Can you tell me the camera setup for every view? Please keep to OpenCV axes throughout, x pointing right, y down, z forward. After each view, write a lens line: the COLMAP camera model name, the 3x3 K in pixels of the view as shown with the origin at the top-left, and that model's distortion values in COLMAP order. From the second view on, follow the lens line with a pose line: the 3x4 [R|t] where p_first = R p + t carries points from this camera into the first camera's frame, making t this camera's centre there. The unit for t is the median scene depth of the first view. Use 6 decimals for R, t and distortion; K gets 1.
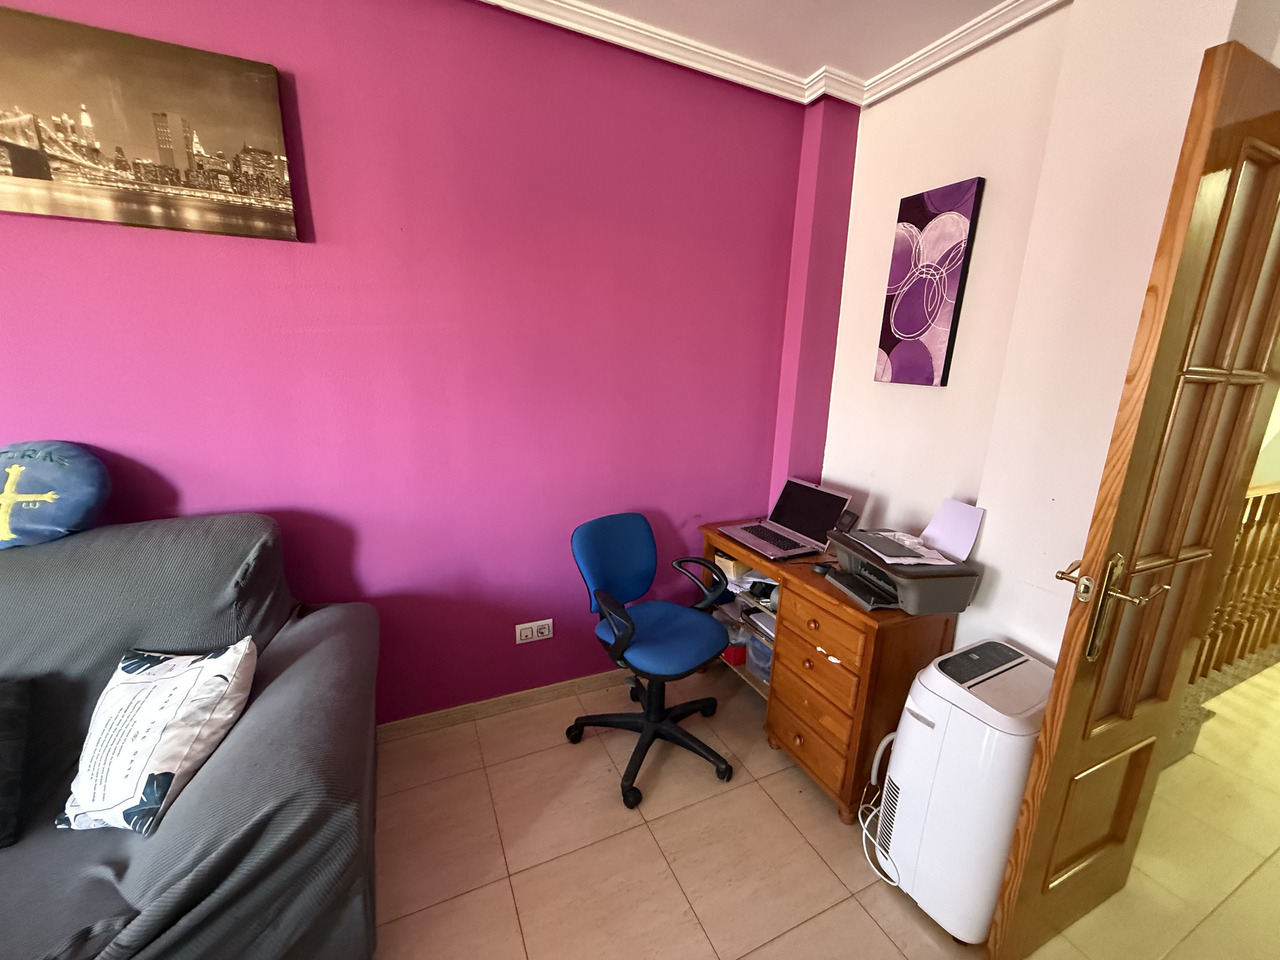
lens RADIAL K [[509.5, 0, 638.0], [0, 509.5, 480.4], [0, 0, 1]] dist [-0.001300, 0.000258]
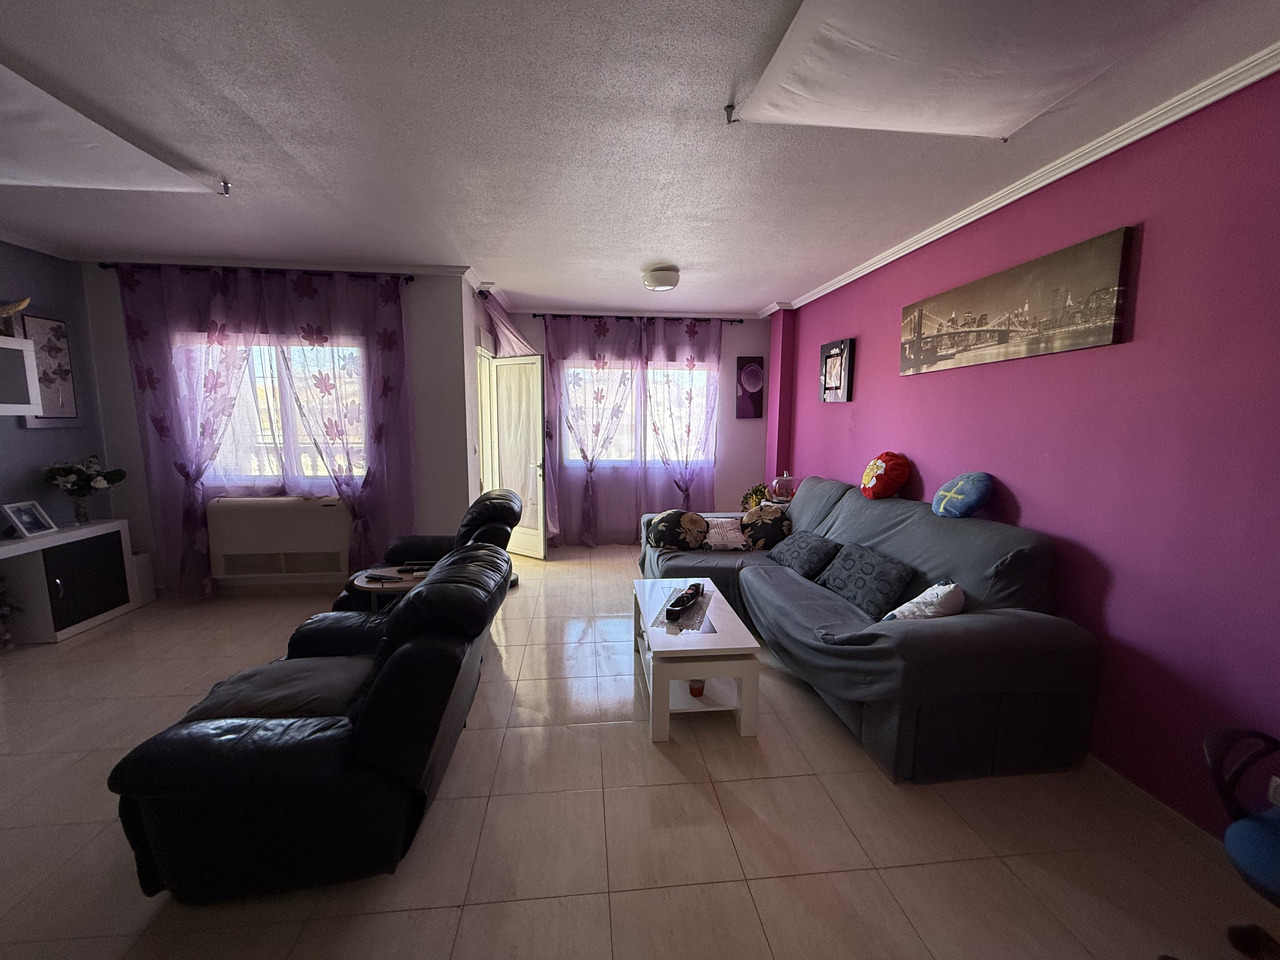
lens RADIAL K [[509.5, 0, 640.6], [0, 509.5, 480.7], [0, 0, 1]] dist [-0.001300, 0.000258]
pose [[-0.314897, 0.082787, -0.945508, 1.139104], [-0.226134, 0.960957, 0.159453, -0.064444], [0.921793, 0.264023, -0.283882, 0.365836]]
